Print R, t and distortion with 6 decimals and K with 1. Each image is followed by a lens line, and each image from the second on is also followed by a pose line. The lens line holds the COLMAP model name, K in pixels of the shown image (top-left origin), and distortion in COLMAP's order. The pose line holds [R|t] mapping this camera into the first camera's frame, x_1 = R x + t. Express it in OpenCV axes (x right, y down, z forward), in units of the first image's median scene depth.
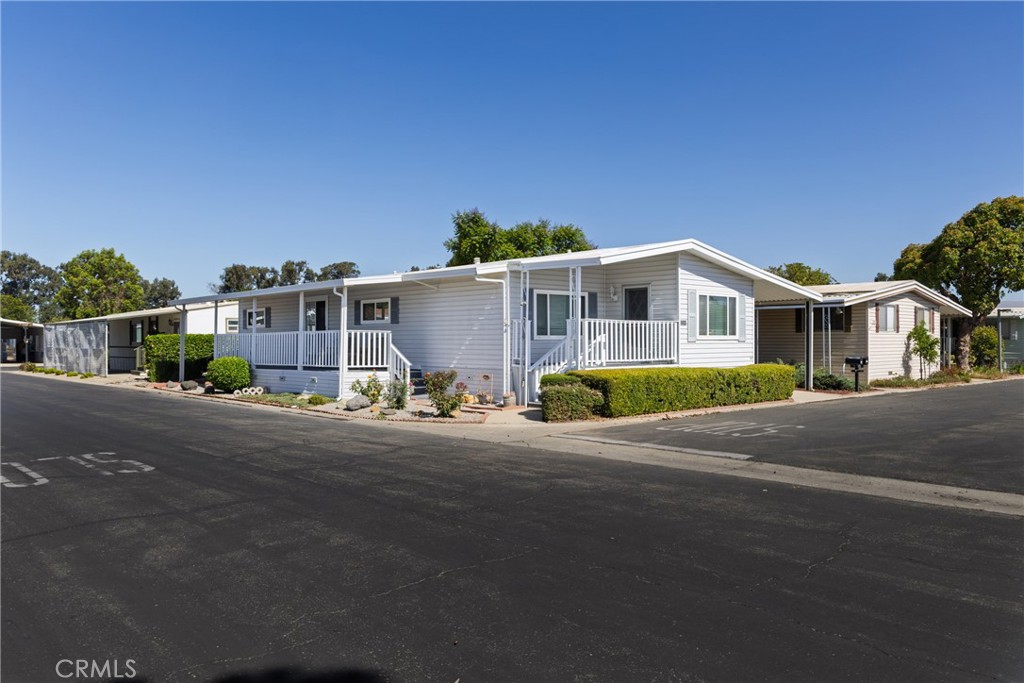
lens RADIAL K [[754.0, 0, 512.0], [0, 754.0, 341.5], [0, 0, 1]] dist [-0.000003, 0.000656]
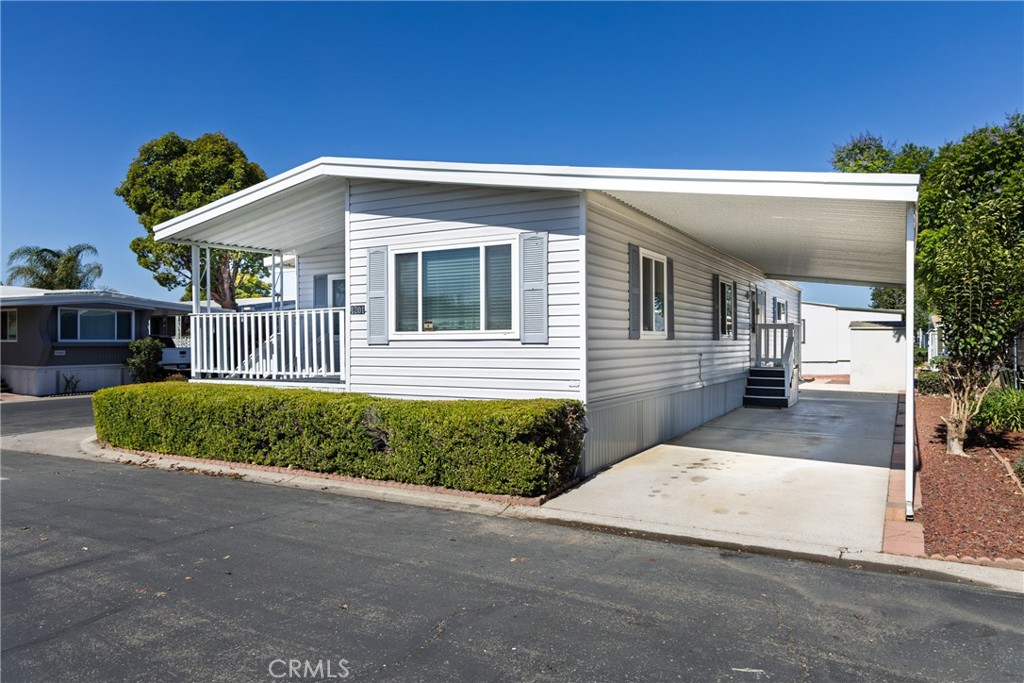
lens RADIAL K [[698.2, 0, 512.0], [0, 698.2, 341.5], [0, 0, 1]] dist [-0.004434, -0.001530]
pose [[0.292090, -0.002430, -0.956388, 0.737131], [0.001171, 0.999997, -0.002184, -0.000416], [0.956390, -0.000482, 0.292092, 0.944375]]
